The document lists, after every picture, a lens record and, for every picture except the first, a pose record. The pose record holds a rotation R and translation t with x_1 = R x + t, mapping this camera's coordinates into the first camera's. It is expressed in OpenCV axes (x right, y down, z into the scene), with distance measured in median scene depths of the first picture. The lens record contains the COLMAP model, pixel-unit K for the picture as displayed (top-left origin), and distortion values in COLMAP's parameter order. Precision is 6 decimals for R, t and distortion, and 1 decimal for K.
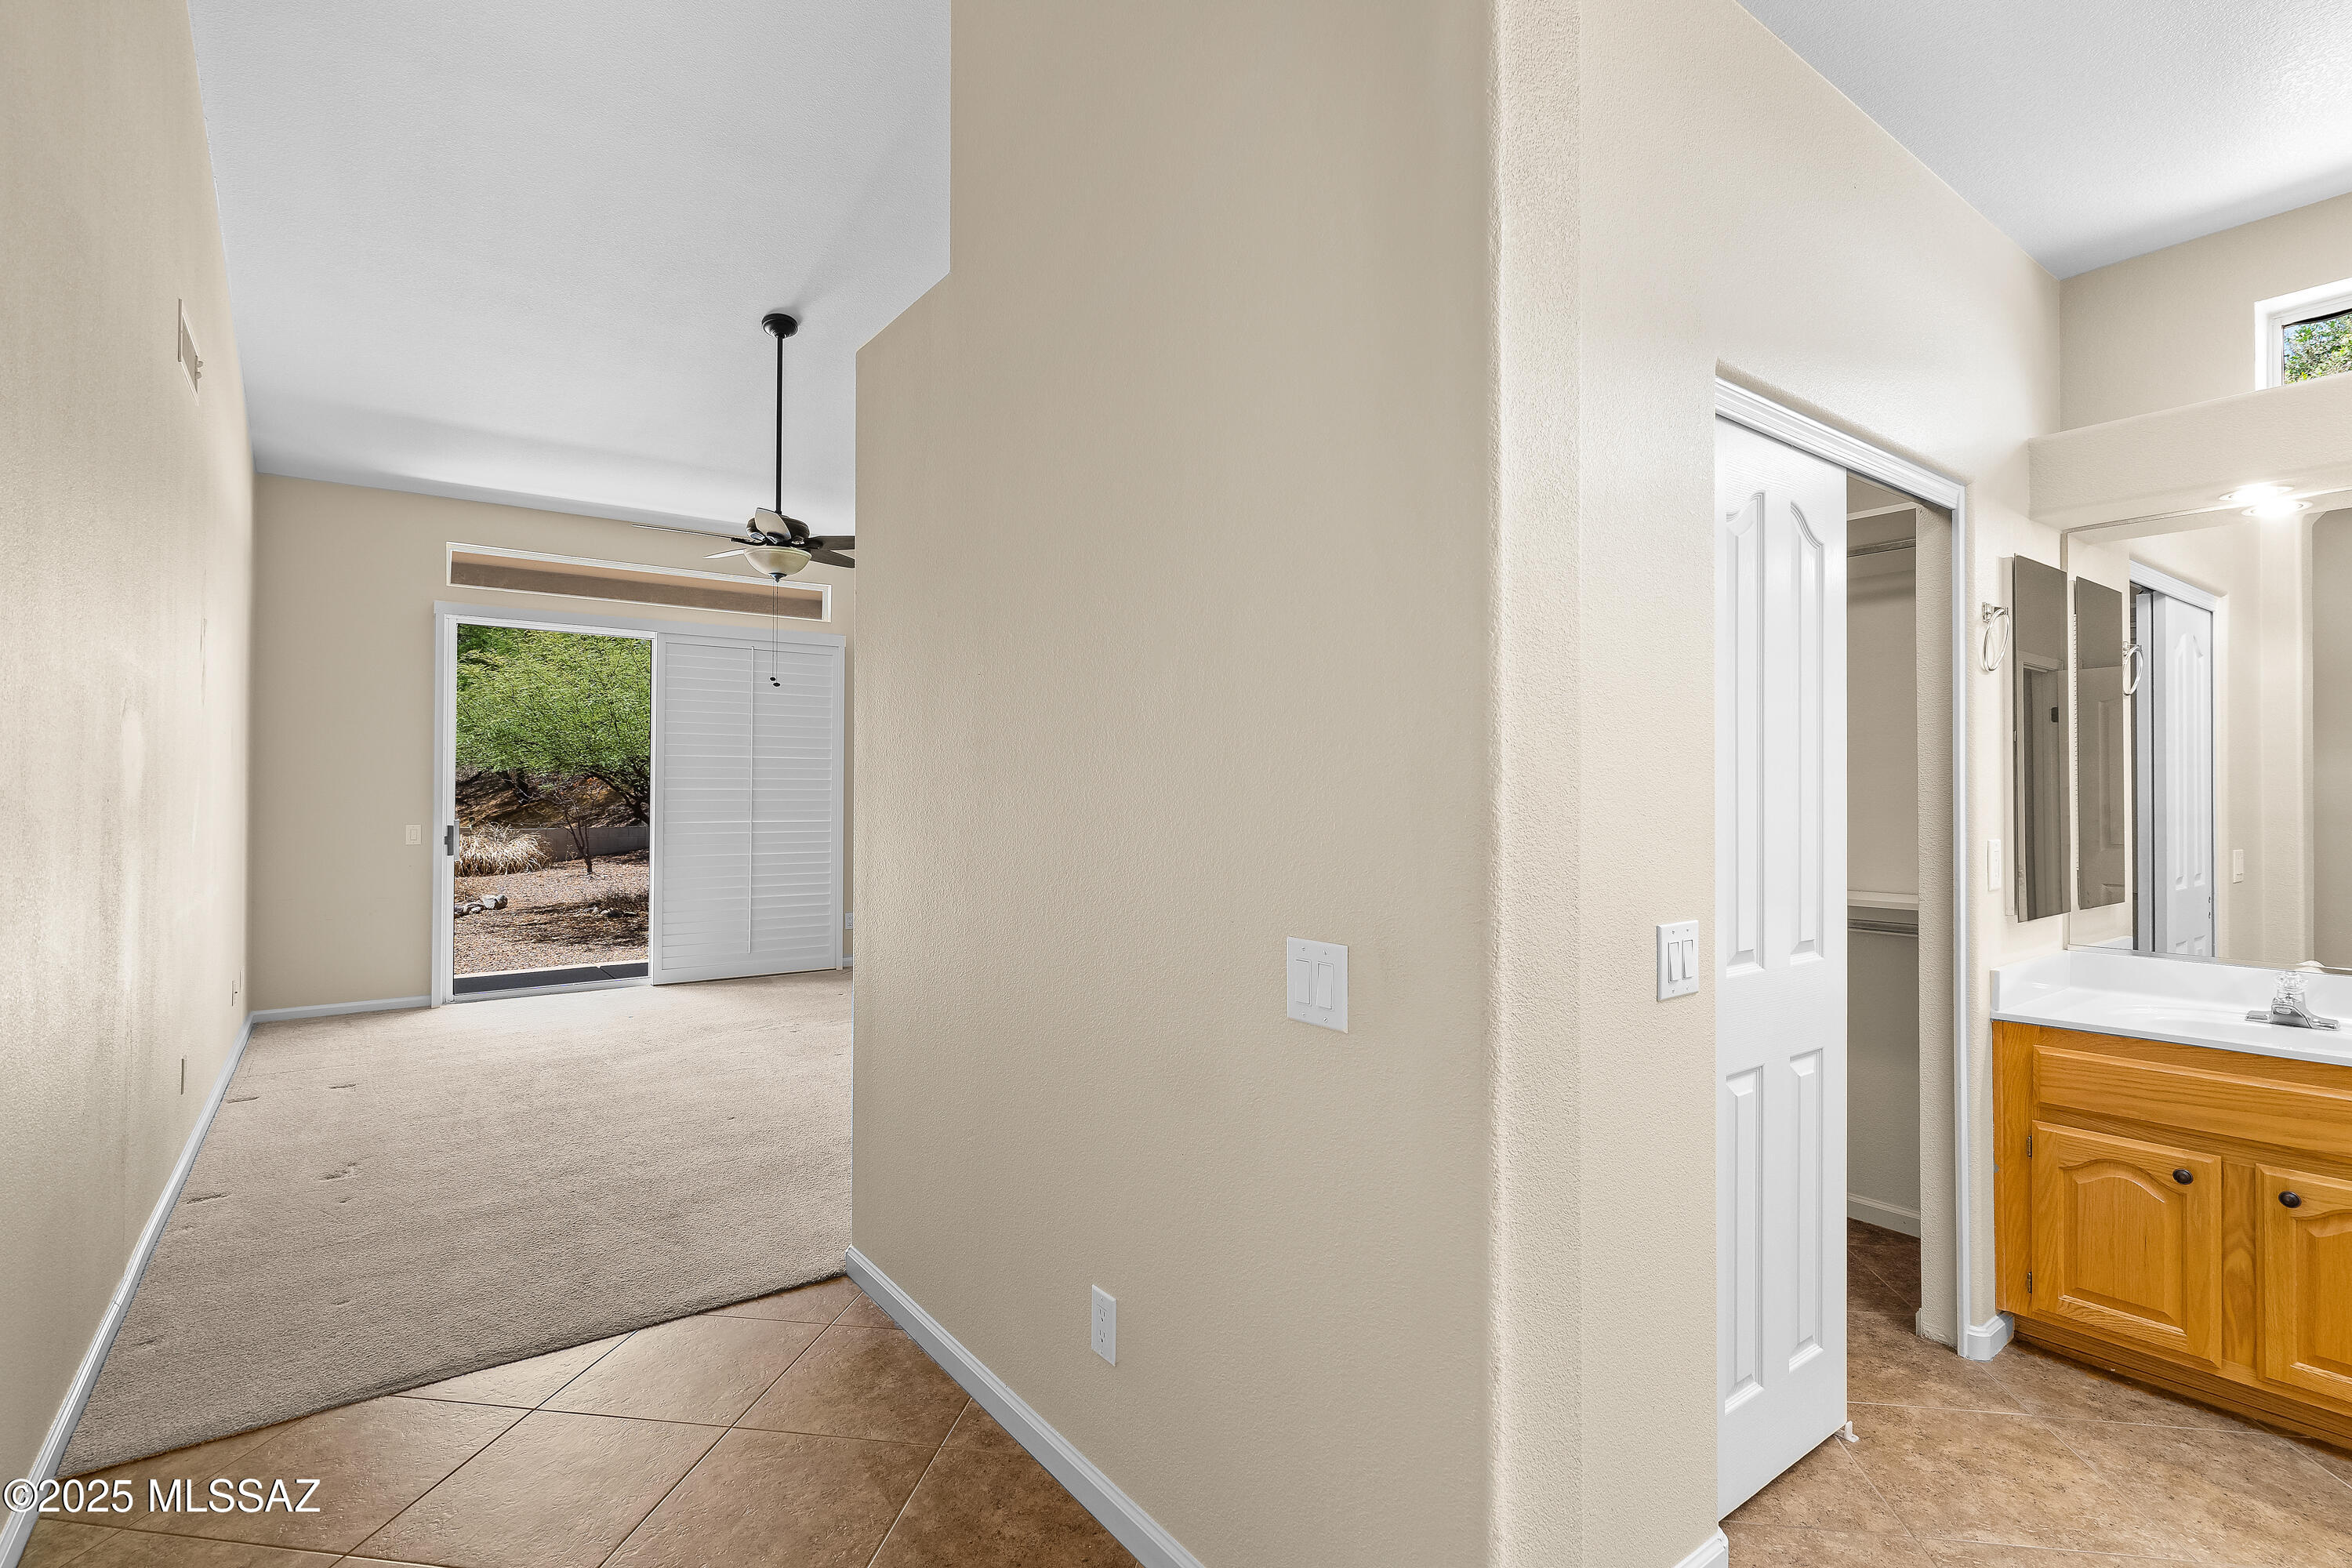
lens RADIAL K [[1093.3, 0, 1174.8], [0, 1093.3, 783.8], [0, 0, 1]] dist [-0.003794, 0.001308]
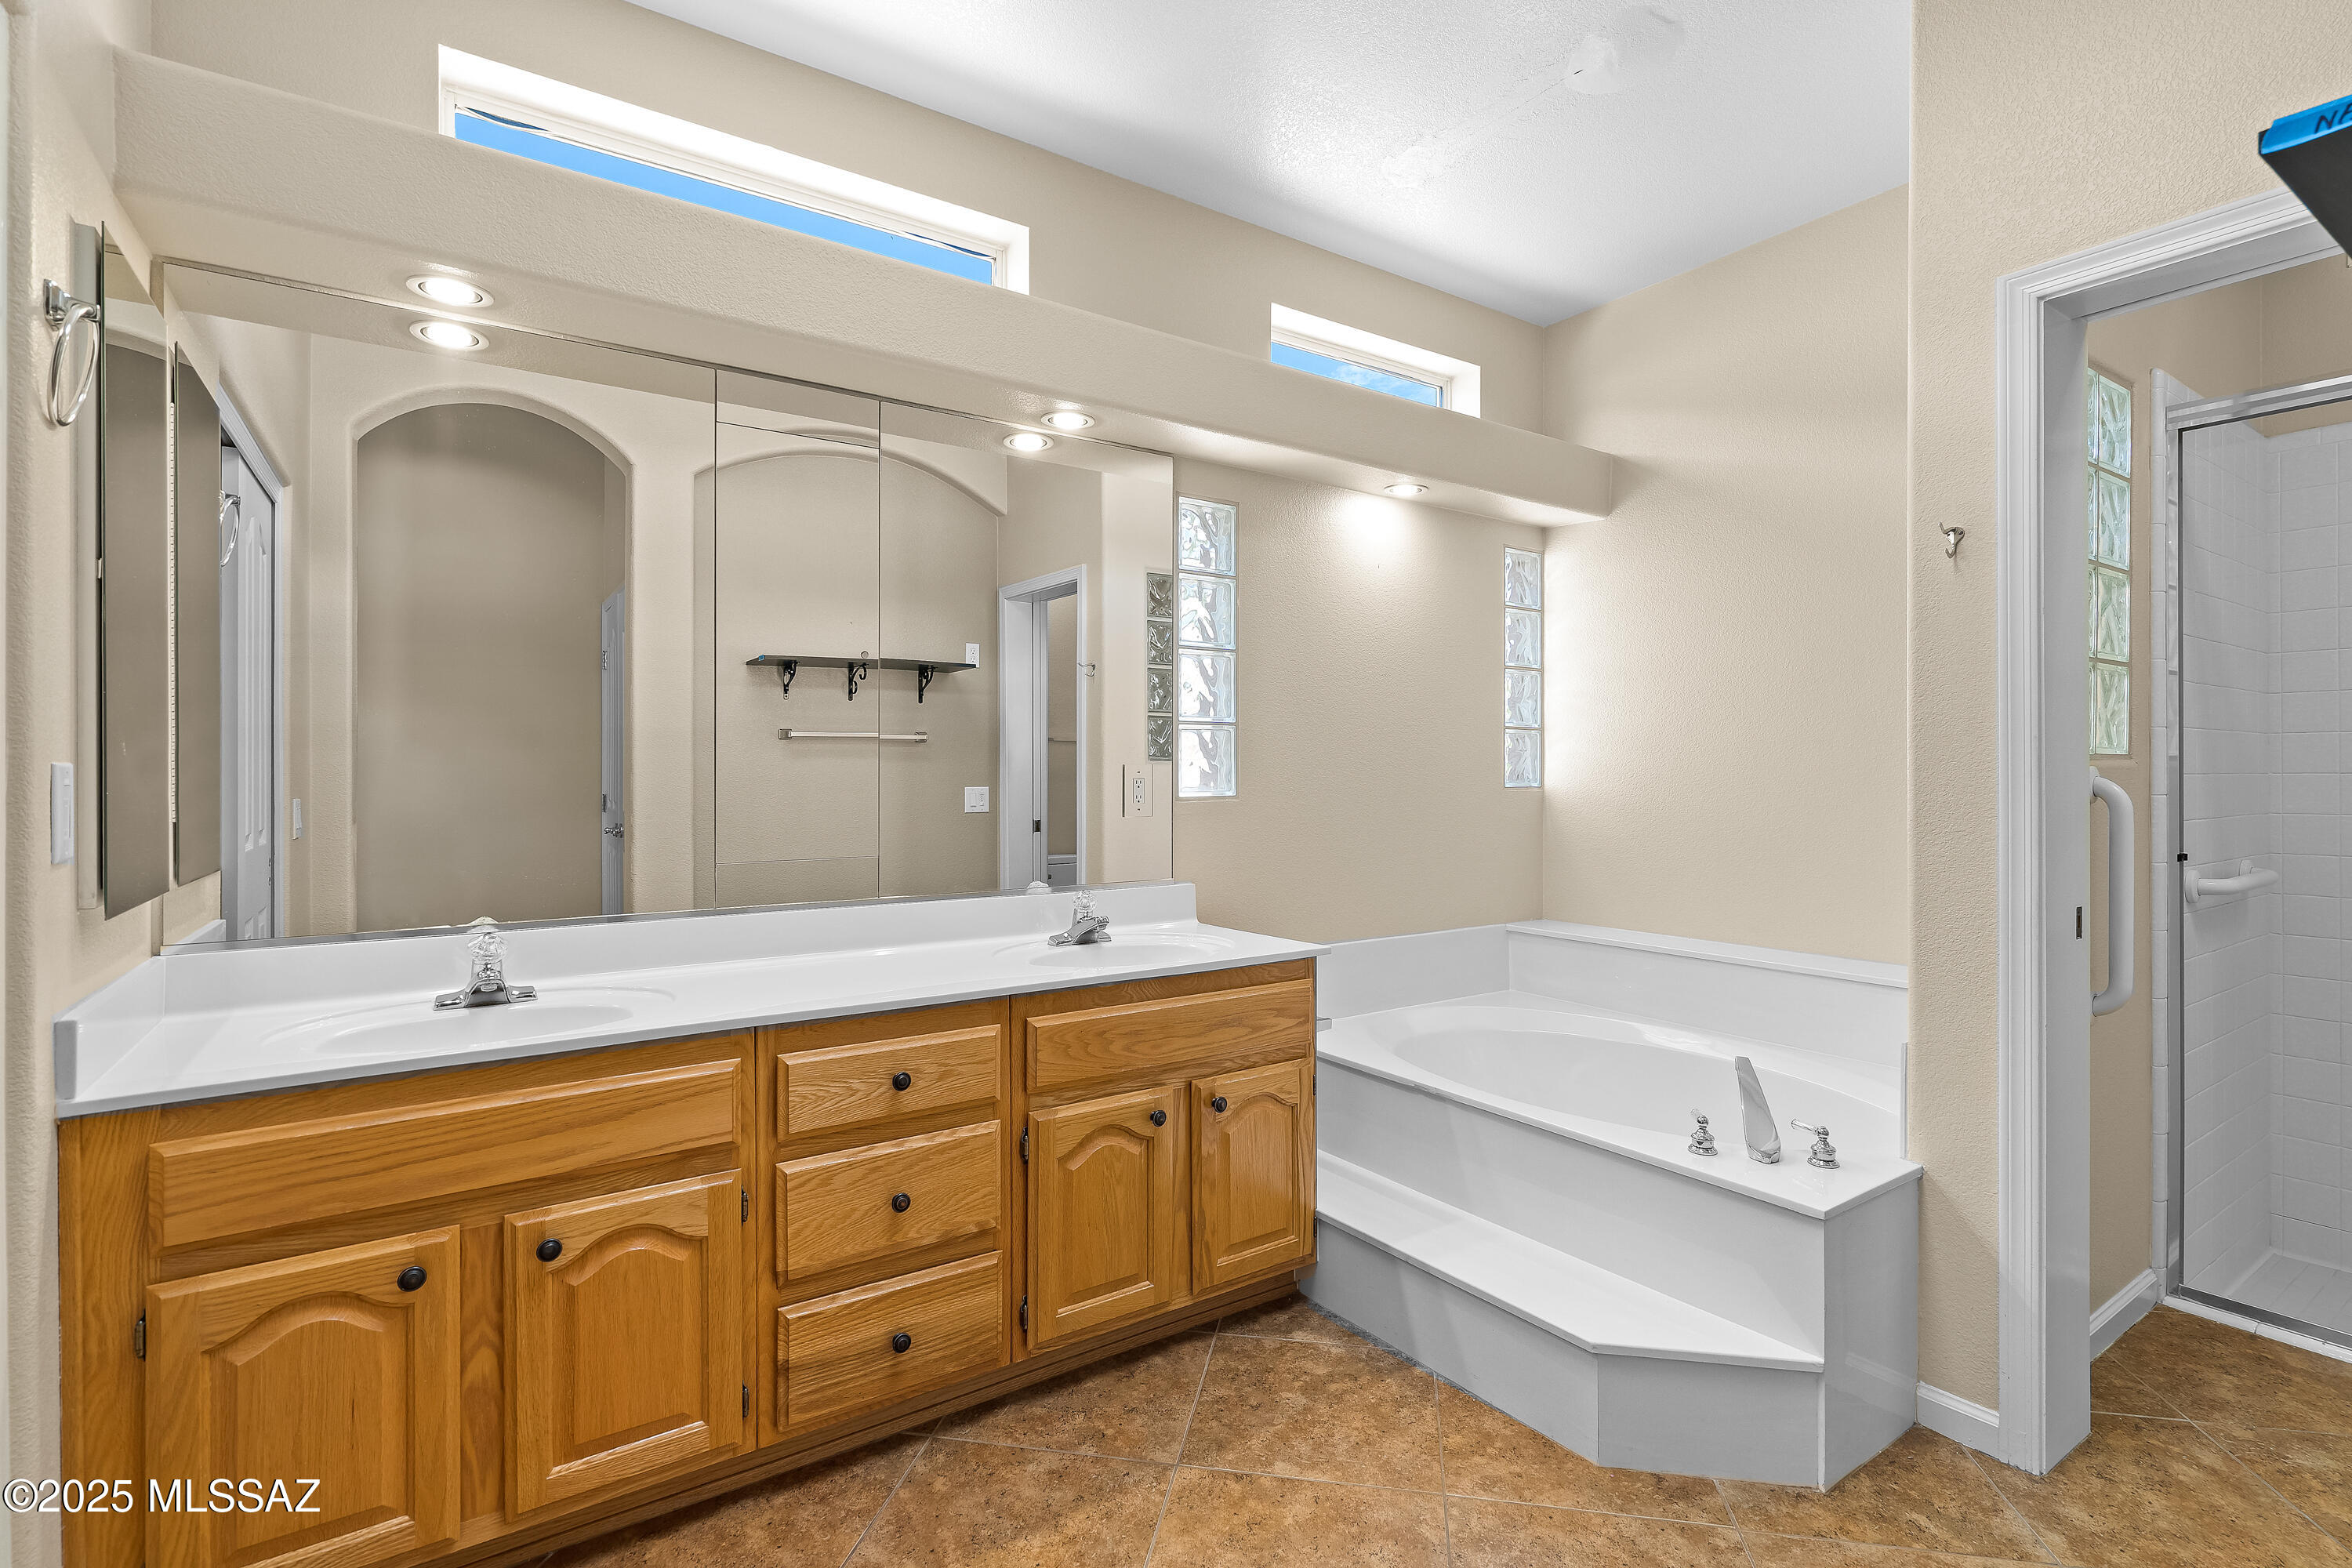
lens RADIAL K [[1093.3, 0, 1184.7], [0, 1093.3, 772.1], [0, 0, 1]] dist [-0.003794, 0.001308]
pose [[0.033691, -0.002732, 0.999429, 0.295683], [-0.008343, 0.999961, 0.003015, 0.055970], [-0.999397, -0.008439, 0.033667, 0.520149]]
